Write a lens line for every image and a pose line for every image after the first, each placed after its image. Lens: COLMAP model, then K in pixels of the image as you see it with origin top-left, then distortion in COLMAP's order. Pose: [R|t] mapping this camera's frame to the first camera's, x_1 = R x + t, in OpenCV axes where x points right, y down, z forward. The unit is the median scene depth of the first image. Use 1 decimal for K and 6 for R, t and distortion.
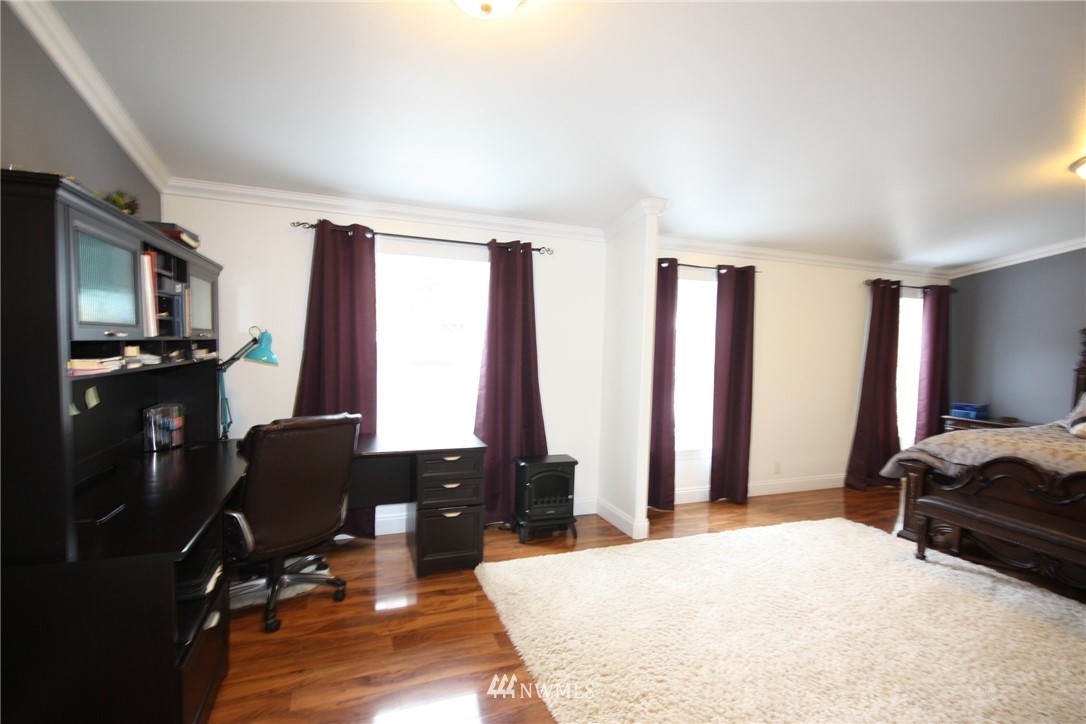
lens RADIAL K [[505.2, 0, 543.1], [0, 505.2, 365.6], [0, 0, 1]] dist [-0.000478, 0.000180]
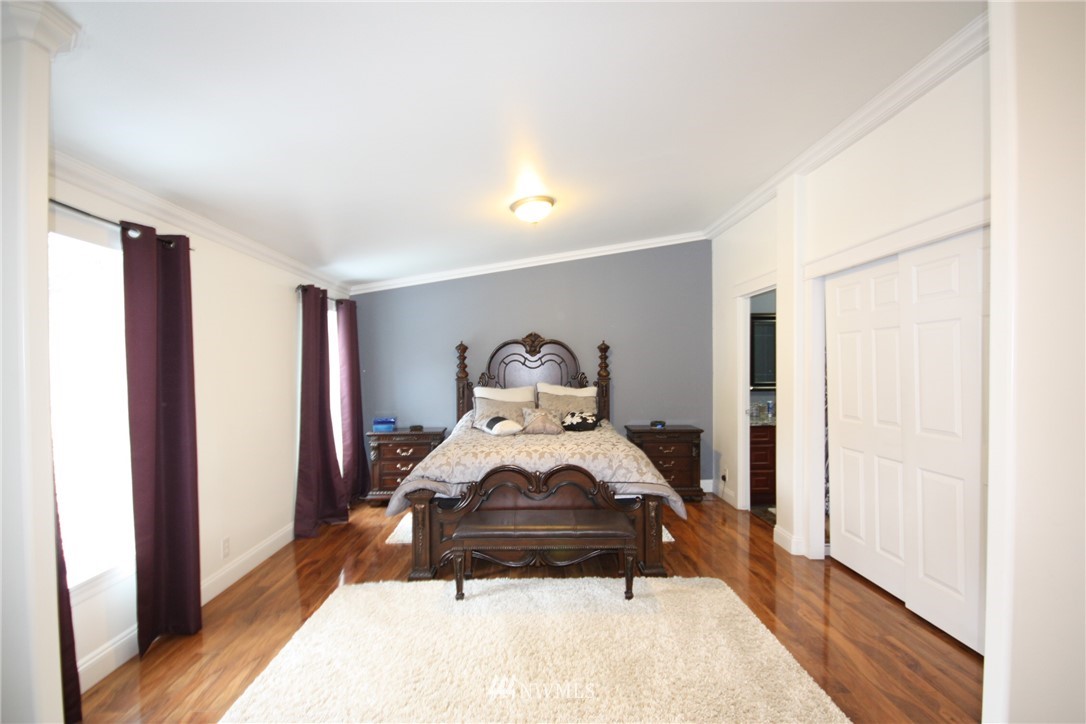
lens RADIAL K [[505.2, 0, 546.2], [0, 505.2, 370.7], [0, 0, 1]] dist [-0.000478, 0.000180]
pose [[0.307566, -0.033174, 0.950948, -0.036692], [0.052641, 0.998455, 0.017805, -0.023362], [-0.950069, 0.044583, 0.308837, 0.406653]]
